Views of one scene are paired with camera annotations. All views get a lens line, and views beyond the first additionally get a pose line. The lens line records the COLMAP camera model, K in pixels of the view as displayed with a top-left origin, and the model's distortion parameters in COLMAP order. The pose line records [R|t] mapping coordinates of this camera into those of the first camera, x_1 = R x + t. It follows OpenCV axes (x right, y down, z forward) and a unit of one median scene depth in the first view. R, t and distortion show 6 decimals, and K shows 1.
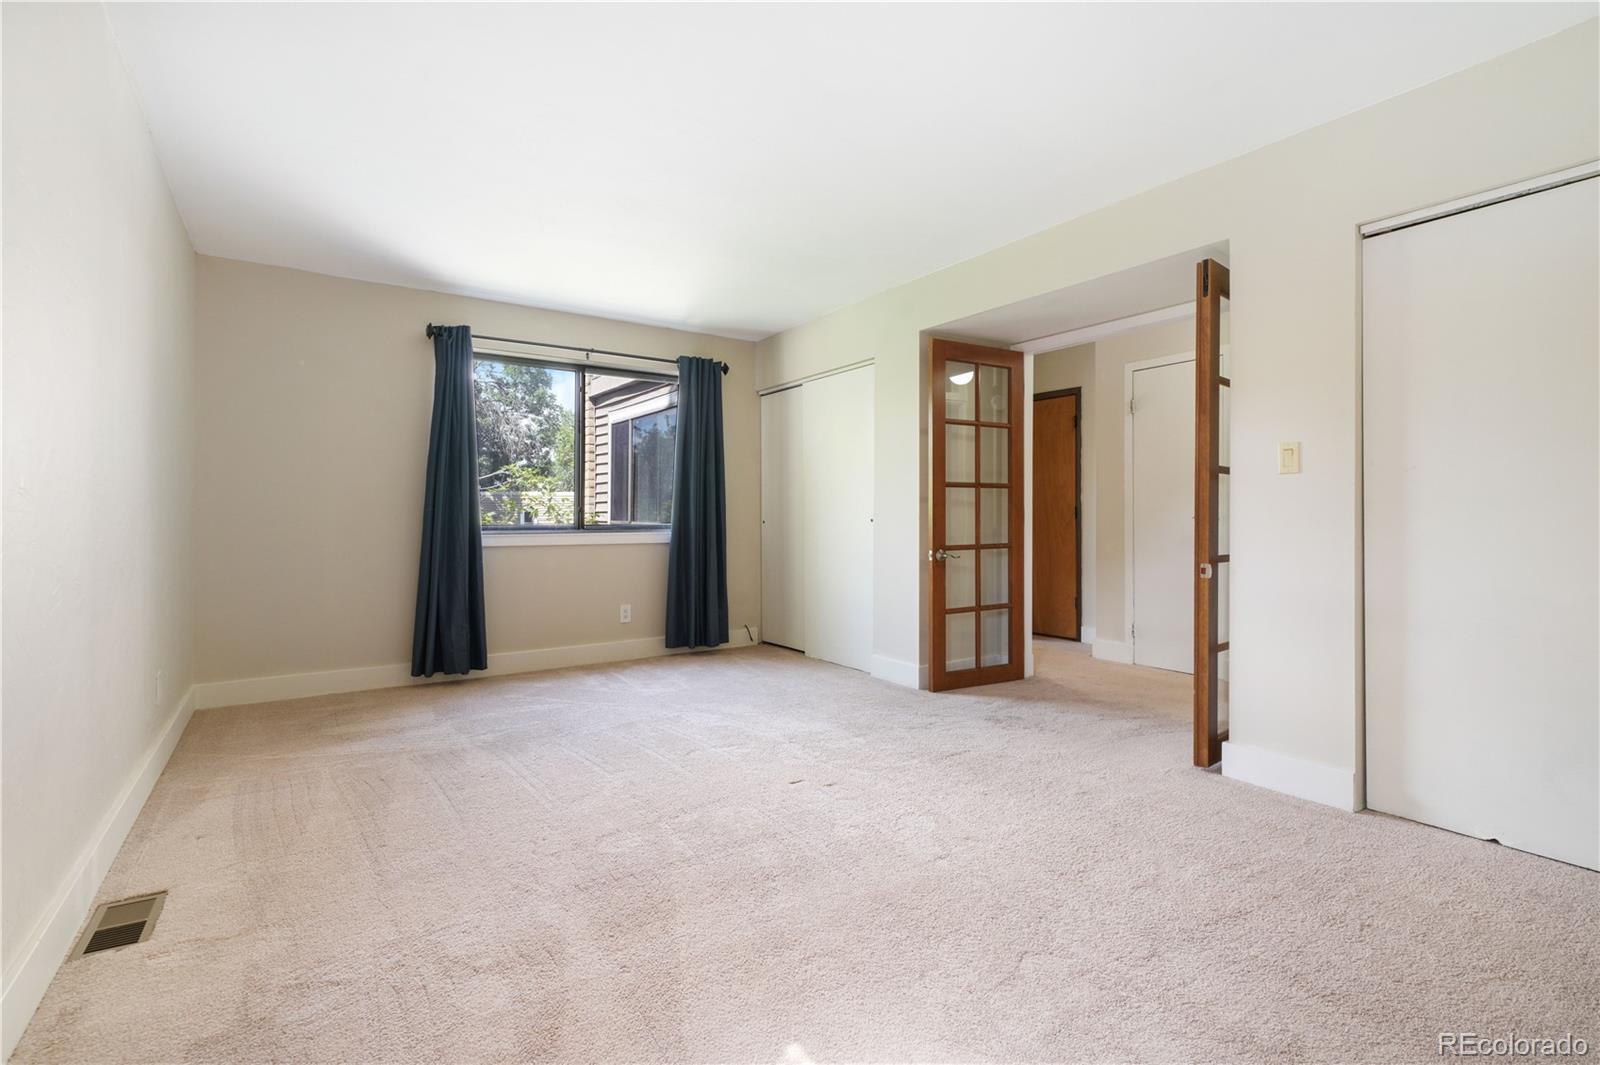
lens RADIAL K [[736.8, 0, 796.4], [0, 736.8, 525.6], [0, 0, 1]] dist [0.005126, 0.000131]
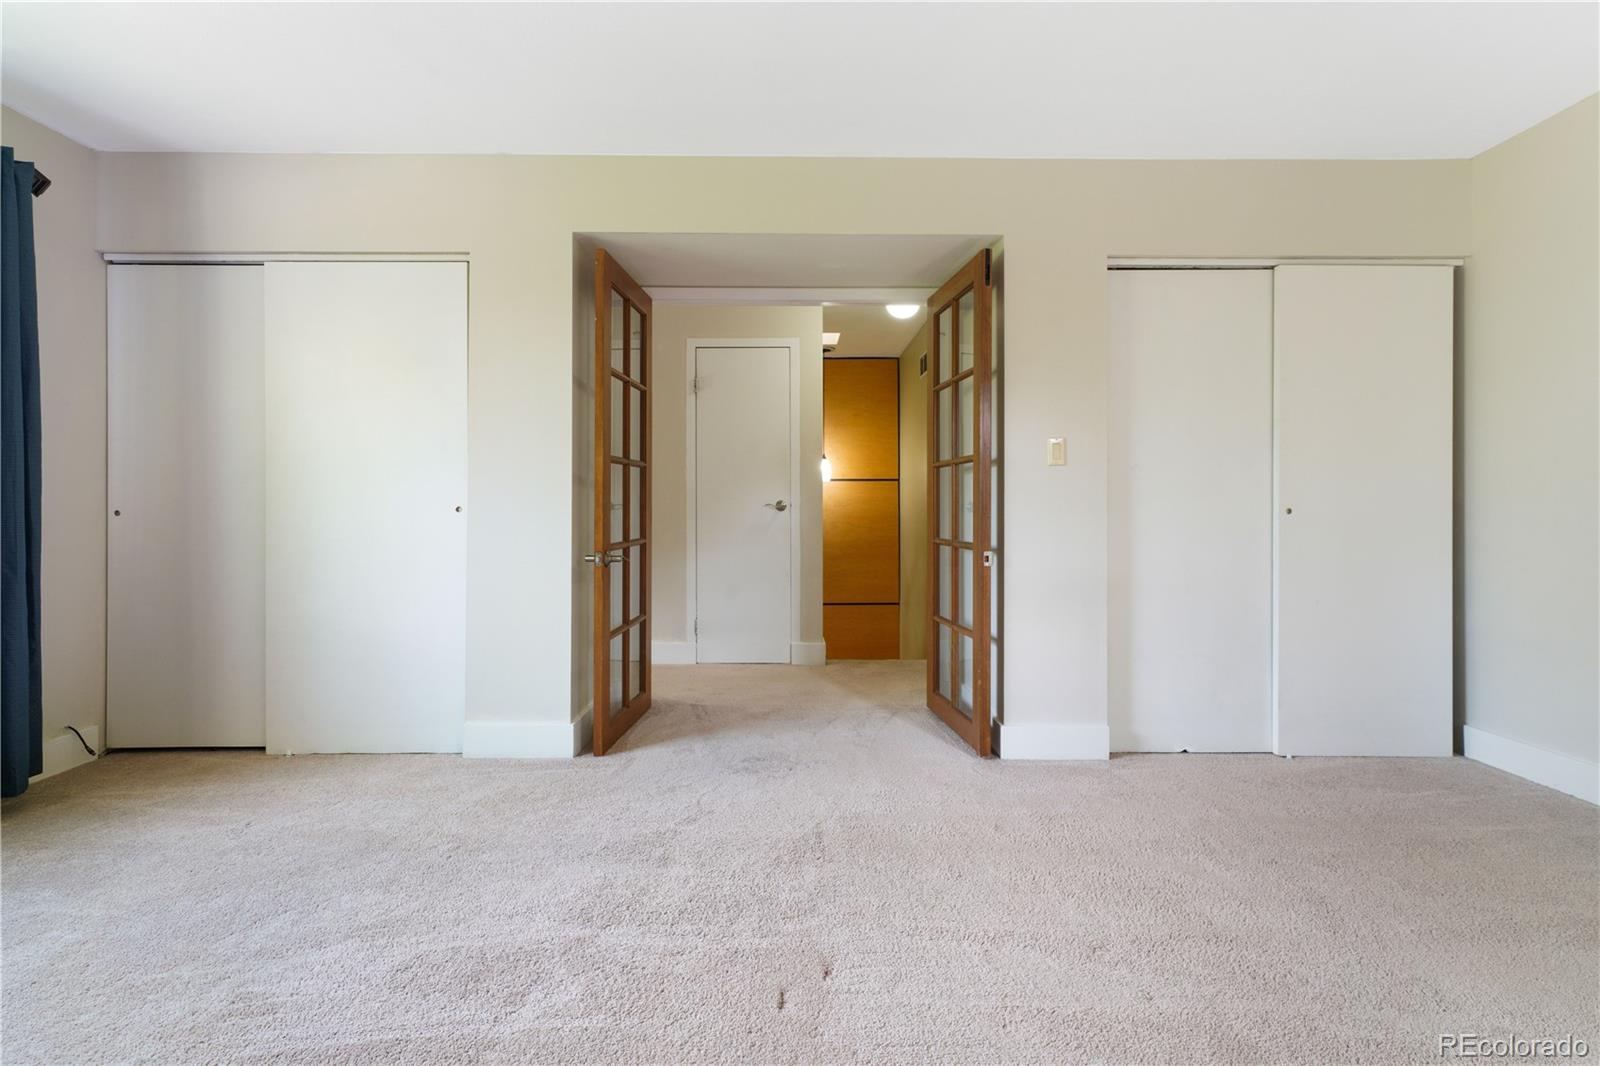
lens RADIAL K [[736.8, 0, 801.0], [0, 736.8, 499.5], [0, 0, 1]] dist [0.005126, 0.000131]
pose [[0.552352, 0.009772, 0.833554, -0.281100], [0.006667, 0.999848, -0.016139, -0.002680], [-0.833584, 0.014471, 0.552202, 0.440003]]
